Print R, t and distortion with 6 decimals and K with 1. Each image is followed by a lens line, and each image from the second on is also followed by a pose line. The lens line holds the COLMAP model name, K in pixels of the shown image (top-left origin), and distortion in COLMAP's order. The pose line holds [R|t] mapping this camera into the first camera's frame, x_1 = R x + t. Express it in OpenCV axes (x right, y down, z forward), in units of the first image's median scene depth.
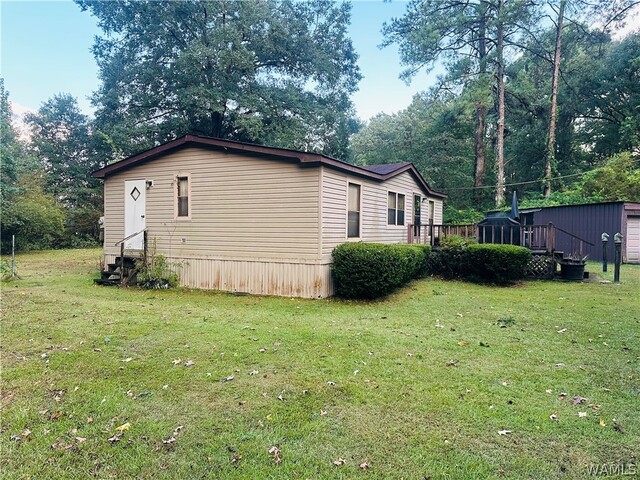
lens RADIAL K [[441.3, 0, 320.0], [0, 441.3, 240.0], [0, 0, 1]] dist [0.101399, -0.152670]
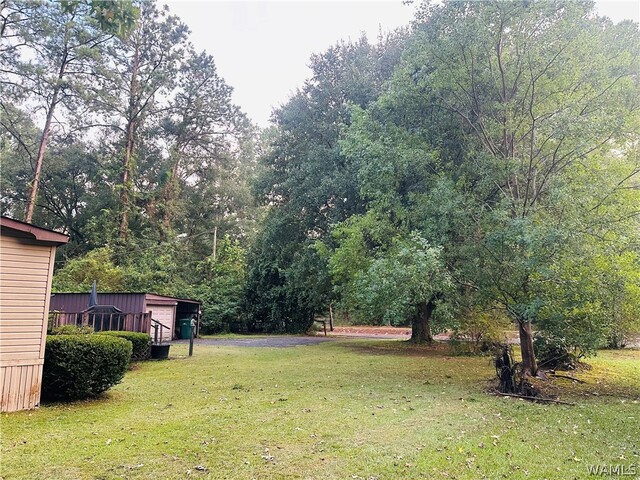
lens RADIAL K [[441.3, 0, 320.0], [0, 441.3, 240.0], [0, 0, 1]] dist [0.101399, -0.152670]
pose [[0.323231, 0.150845, 0.934220, -0.460493], [0.019998, 0.985905, -0.166109, -0.017409], [-0.946109, 0.072374, 0.315658, 0.168835]]
